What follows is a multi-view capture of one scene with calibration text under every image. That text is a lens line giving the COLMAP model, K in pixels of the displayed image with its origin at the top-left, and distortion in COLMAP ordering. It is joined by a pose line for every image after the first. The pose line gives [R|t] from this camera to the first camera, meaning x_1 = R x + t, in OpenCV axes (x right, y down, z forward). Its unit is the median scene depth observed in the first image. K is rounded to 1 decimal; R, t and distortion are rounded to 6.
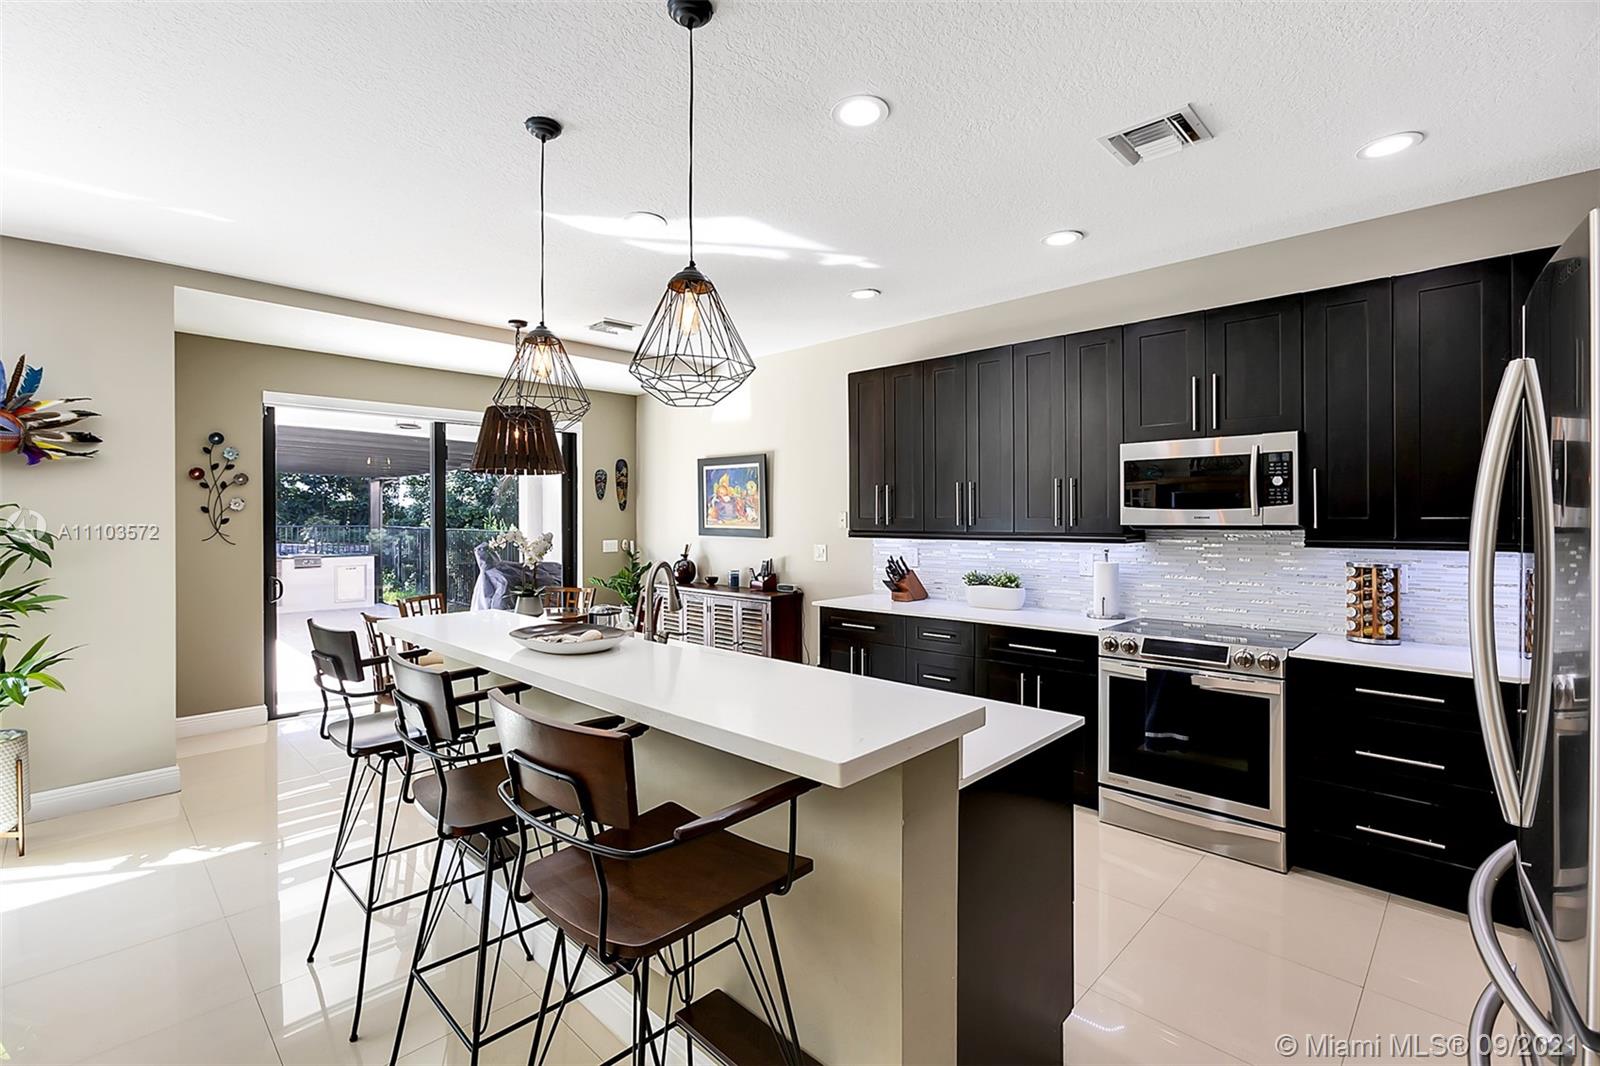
lens RADIAL K [[724.1, 0, 799.8], [0, 724.1, 522.7], [0, 0, 1]] dist [-0.019994, 0.009375]
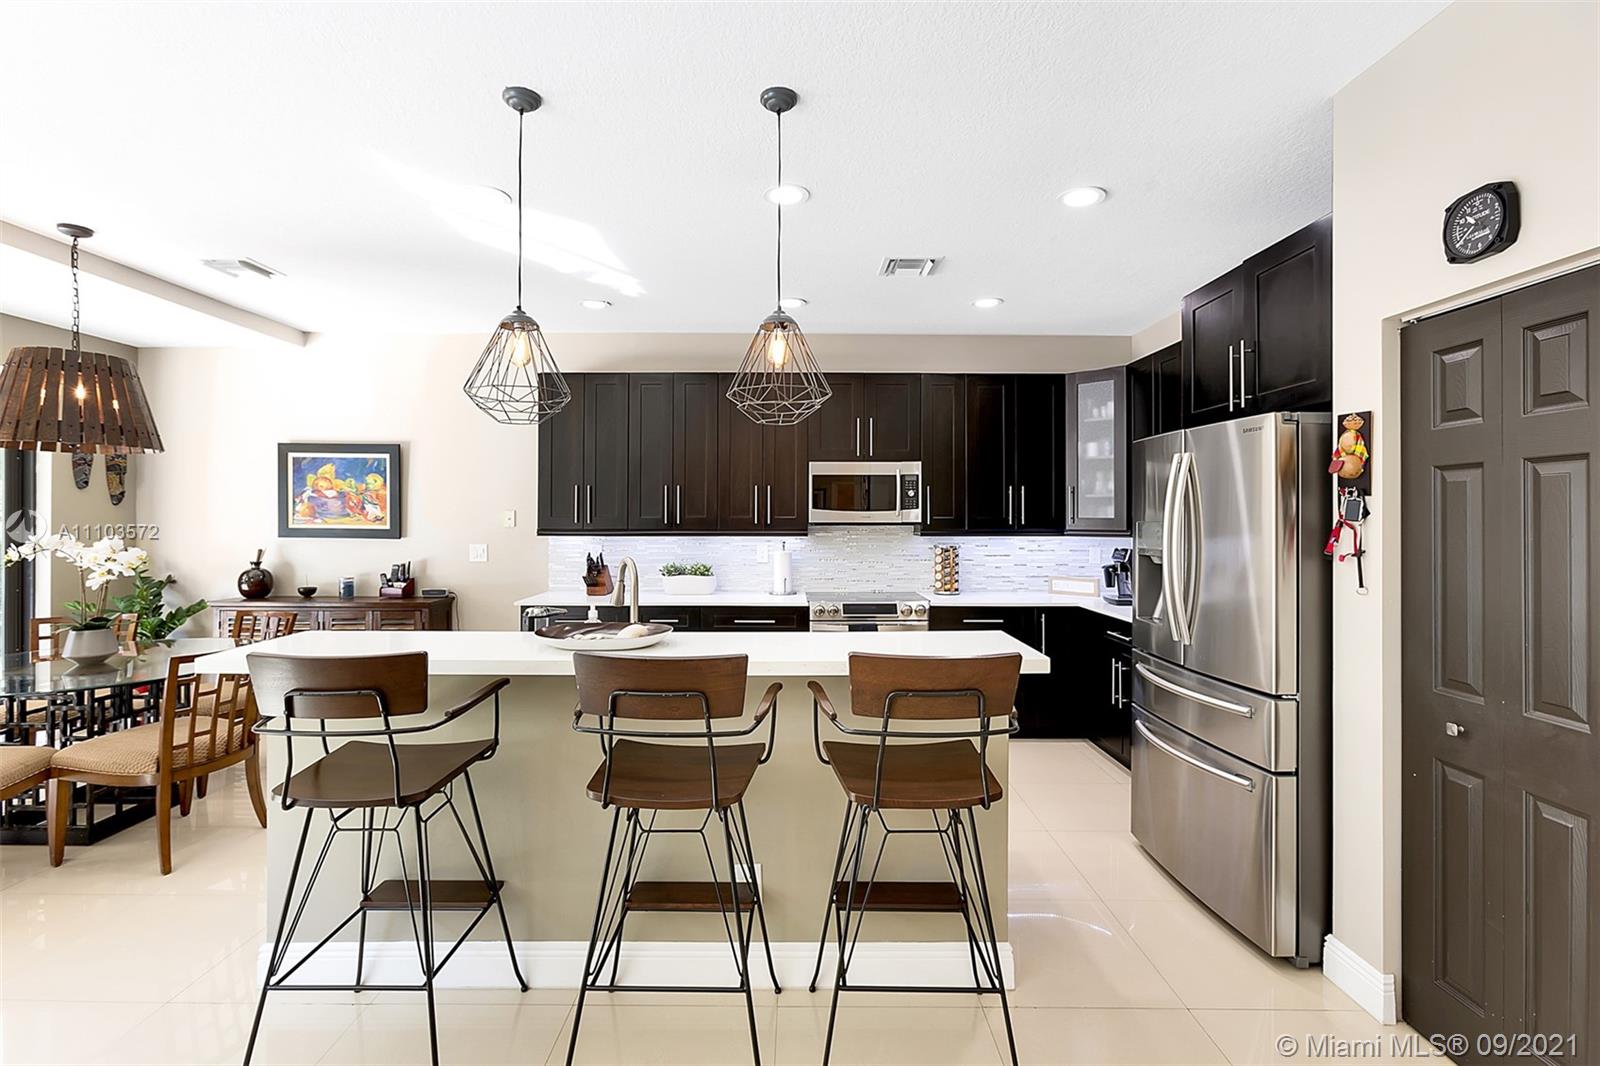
lens RADIAL K [[724.1, 0, 797.0], [0, 724.1, 515.8], [0, 0, 1]] dist [-0.019994, 0.009375]
pose [[0.717996, 0.004086, 0.696035, -0.493404], [0.002063, 0.999966, -0.007998, 0.001471], [-0.696044, 0.007179, 0.717963, 0.048531]]
